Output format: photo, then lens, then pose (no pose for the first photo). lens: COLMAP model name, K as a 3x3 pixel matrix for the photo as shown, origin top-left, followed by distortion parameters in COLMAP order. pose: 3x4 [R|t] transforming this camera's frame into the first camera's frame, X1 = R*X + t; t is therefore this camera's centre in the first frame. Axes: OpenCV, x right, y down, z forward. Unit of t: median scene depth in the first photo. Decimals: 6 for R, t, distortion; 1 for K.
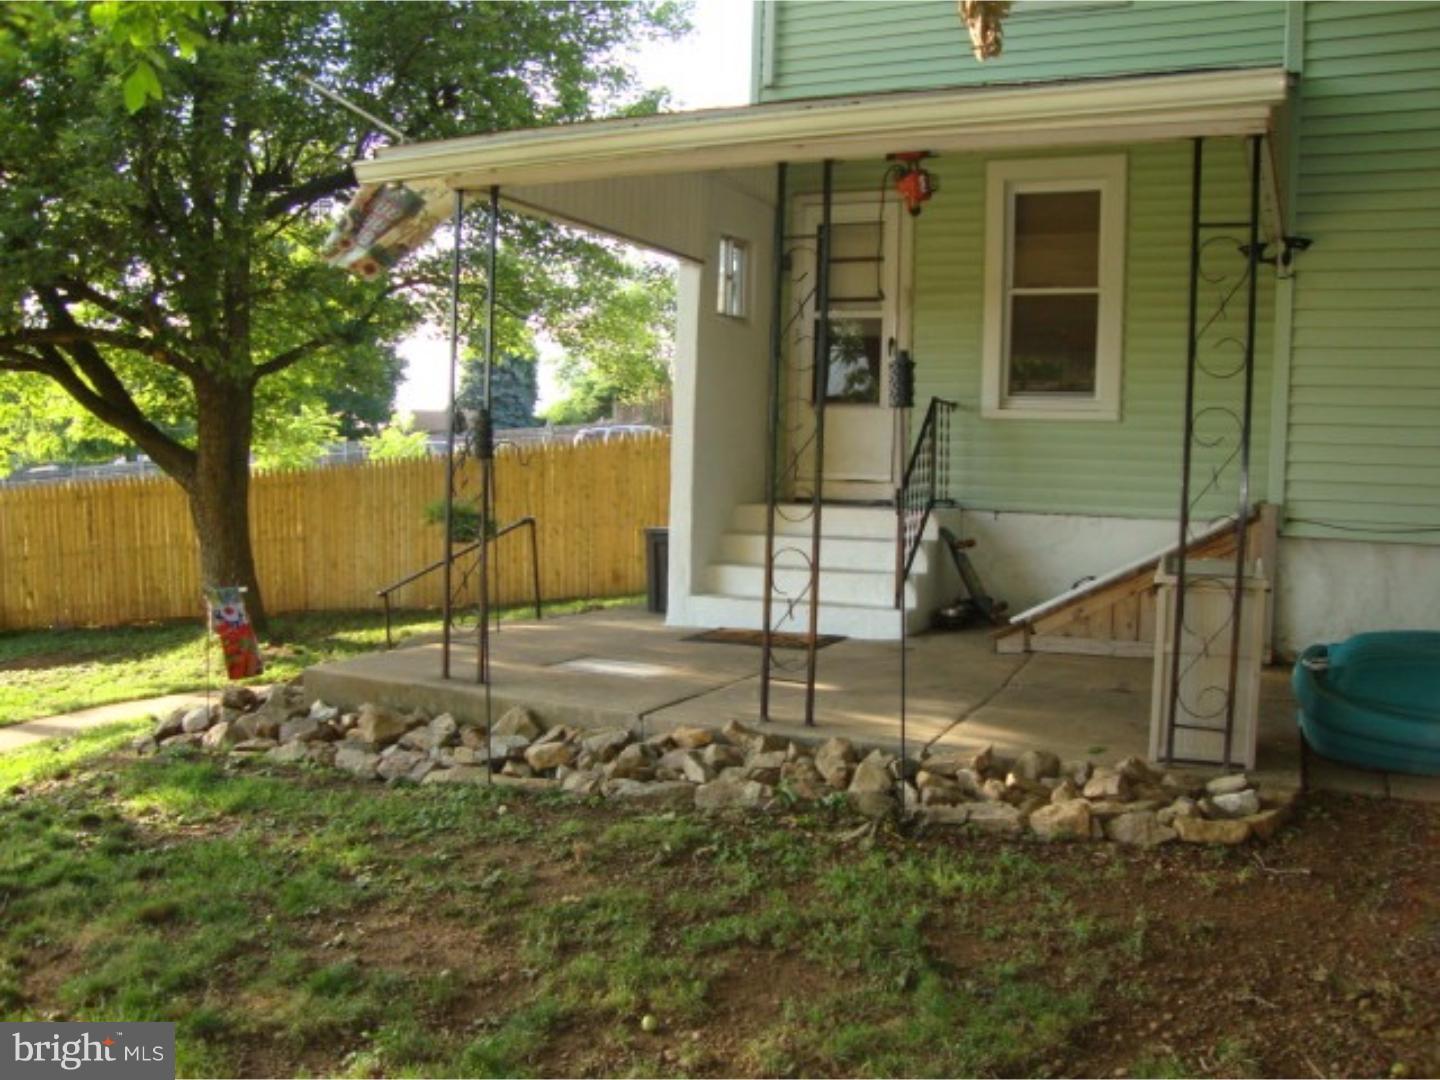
lens RADIAL K [[1255.4, 0, 717.9], [0, 1255.4, 533.8], [0, 0, 1]] dist [0.000260, 0.013216]
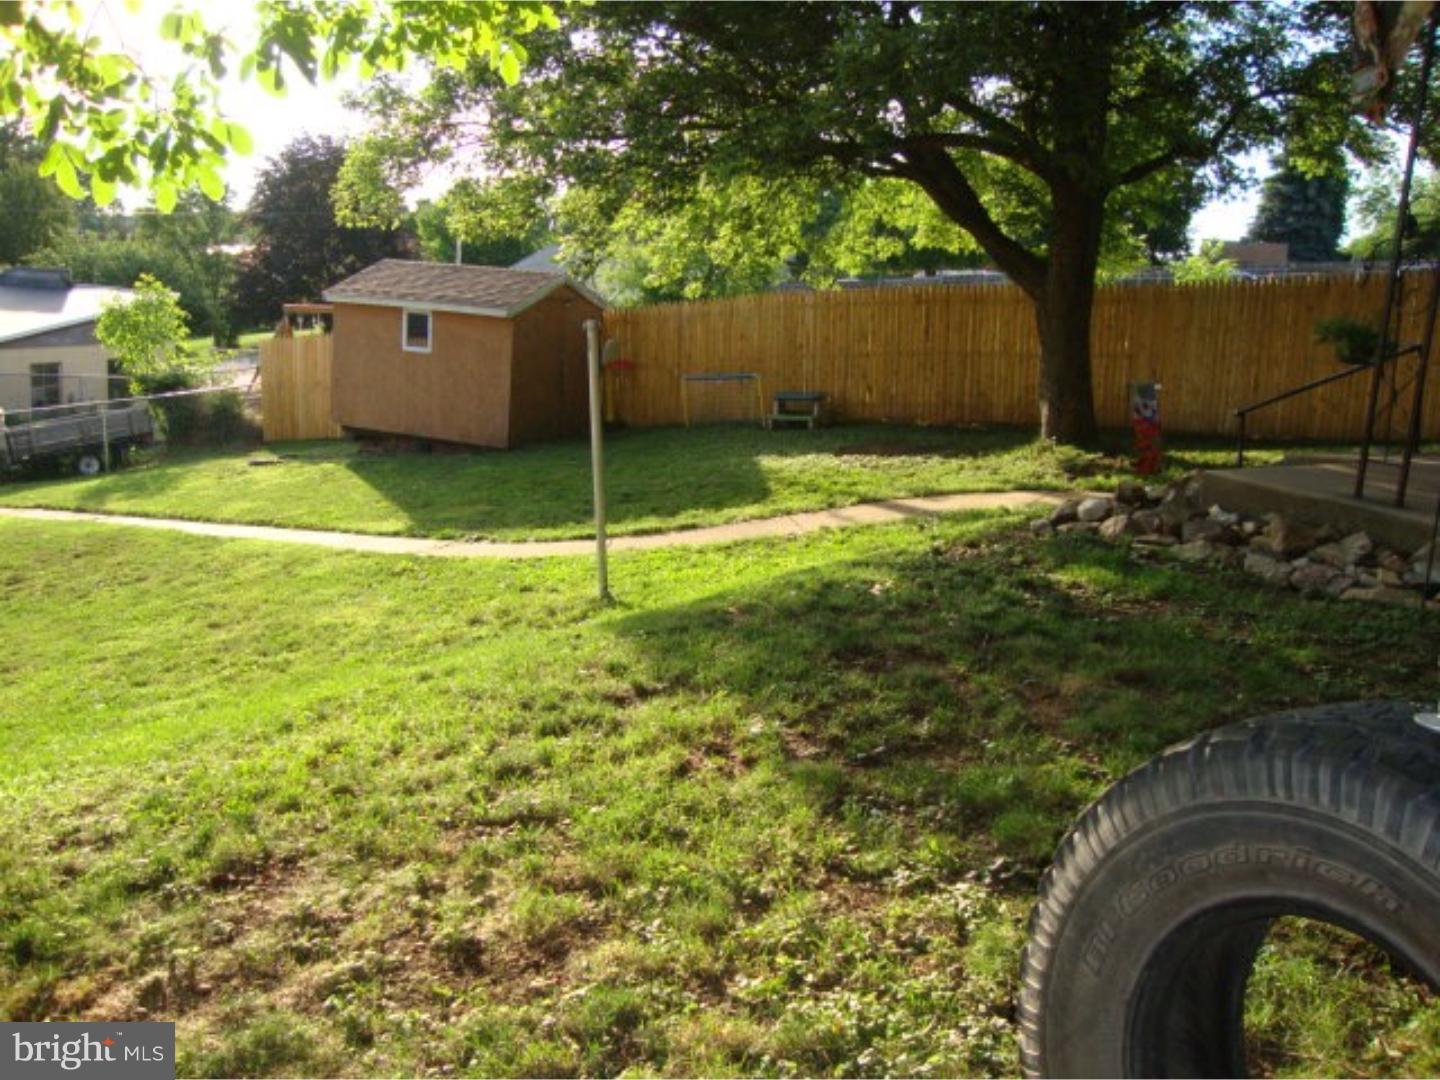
lens RADIAL K [[1255.4, 0, 720.8], [0, 1255.4, 547.0], [0, 0, 1]] dist [0.000260, 0.013216]
pose [[0.923264, 0.124845, -0.363314, -0.283355], [-0.086886, 0.989076, 0.119078, 0.072698], [0.374211, -0.078374, 0.924026, -0.066544]]
